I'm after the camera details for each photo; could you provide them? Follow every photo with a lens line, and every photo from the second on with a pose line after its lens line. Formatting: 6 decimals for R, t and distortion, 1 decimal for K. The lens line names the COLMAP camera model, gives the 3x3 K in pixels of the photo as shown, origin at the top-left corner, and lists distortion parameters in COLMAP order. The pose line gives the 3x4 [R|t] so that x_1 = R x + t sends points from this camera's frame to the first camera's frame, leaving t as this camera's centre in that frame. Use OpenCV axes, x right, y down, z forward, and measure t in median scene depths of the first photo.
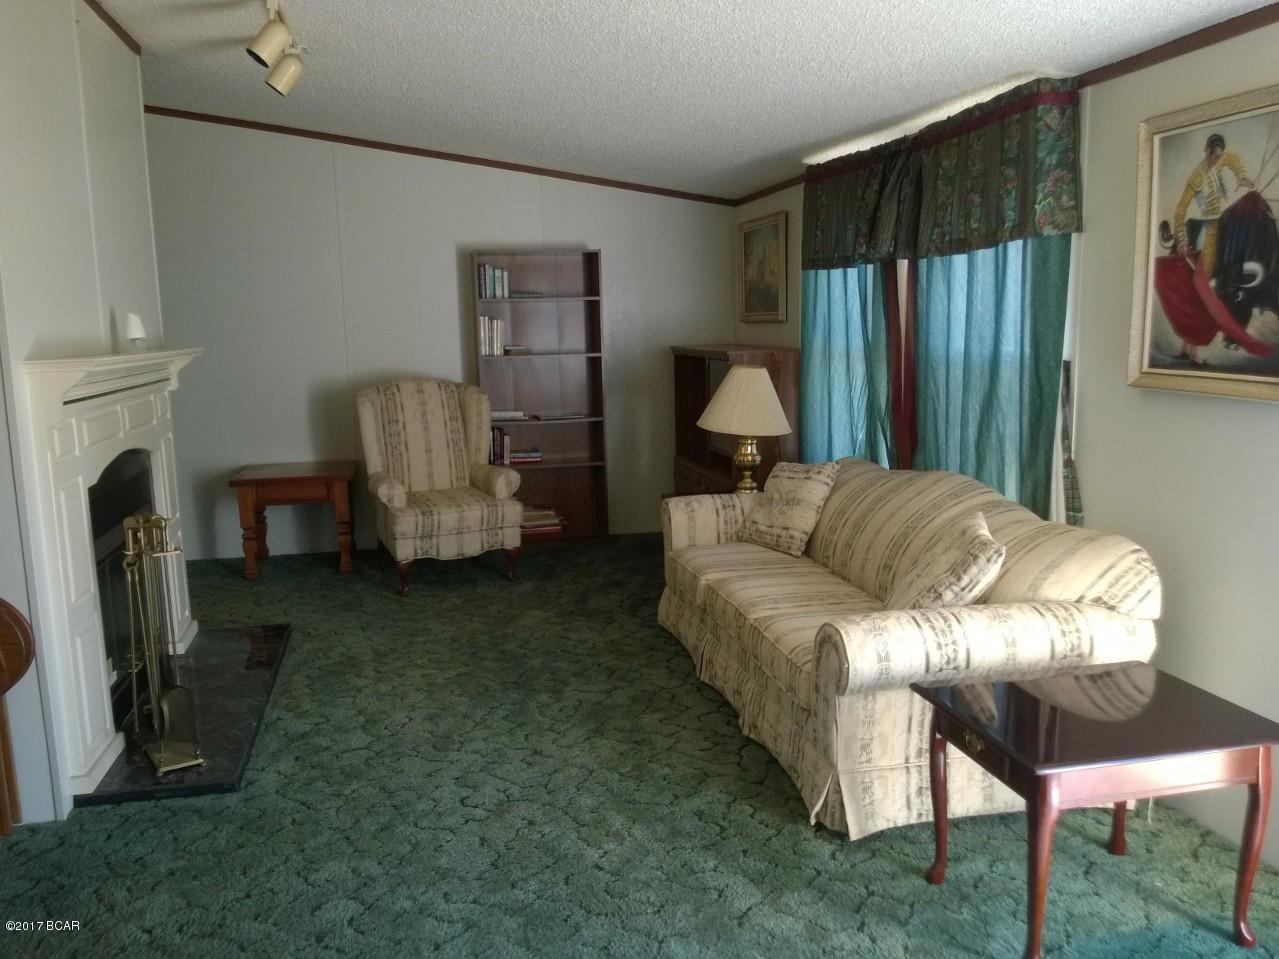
lens RADIAL K [[1030.8, 0, 635.9], [0, 1030.8, 476.6], [0, 0, 1]] dist [0.005944, -0.037738]
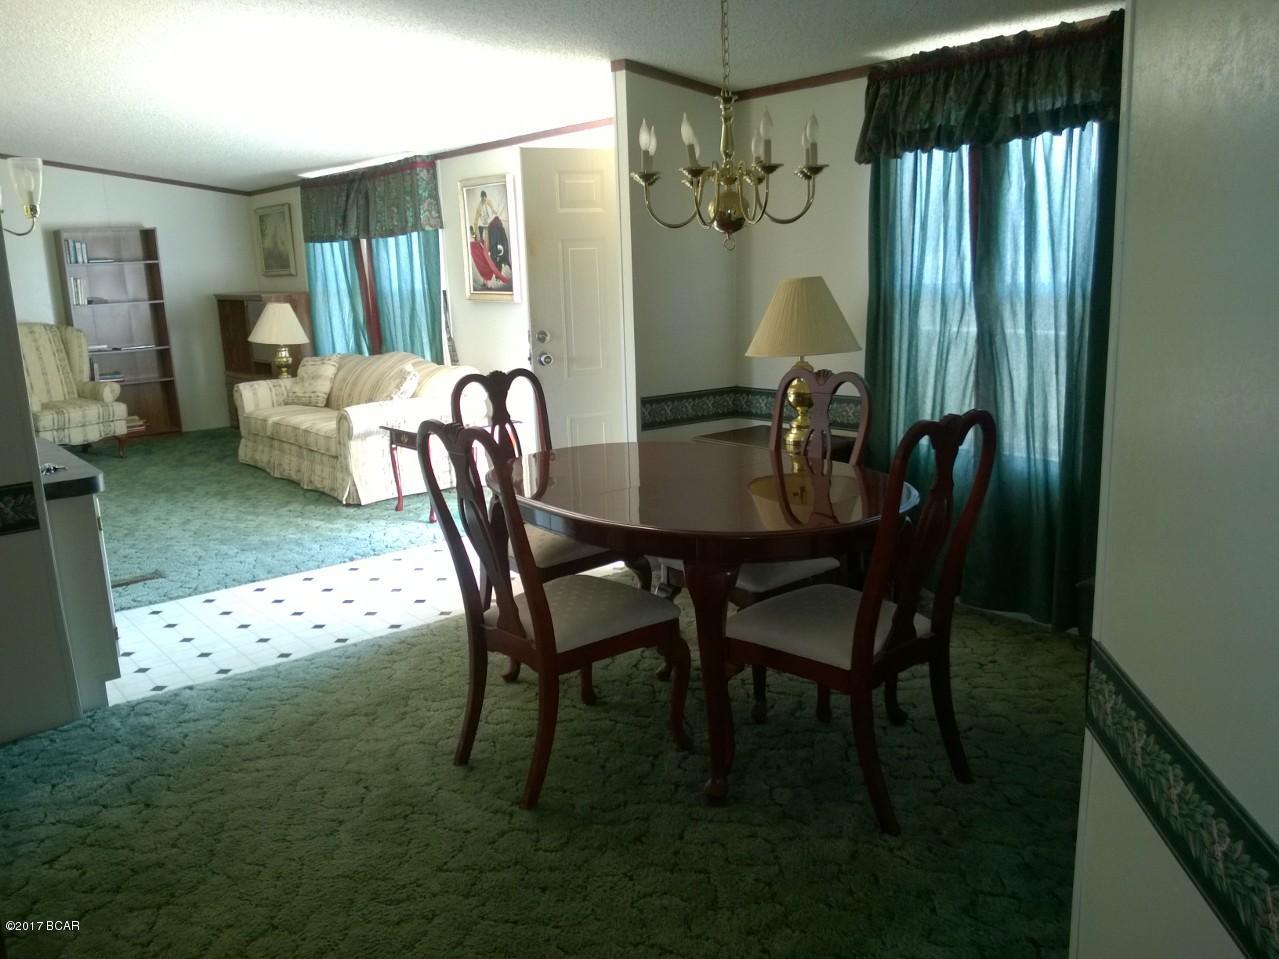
lens RADIAL K [[1030.8, 0, 633.2], [0, 1030.8, 487.0], [0, 0, 1]] dist [0.005944, -0.037738]
pose [[0.890128, -0.112938, 0.441495, -0.170481], [0.089011, 0.993232, 0.074616, 0.131889], [-0.446934, -0.027120, 0.894156, -0.855492]]
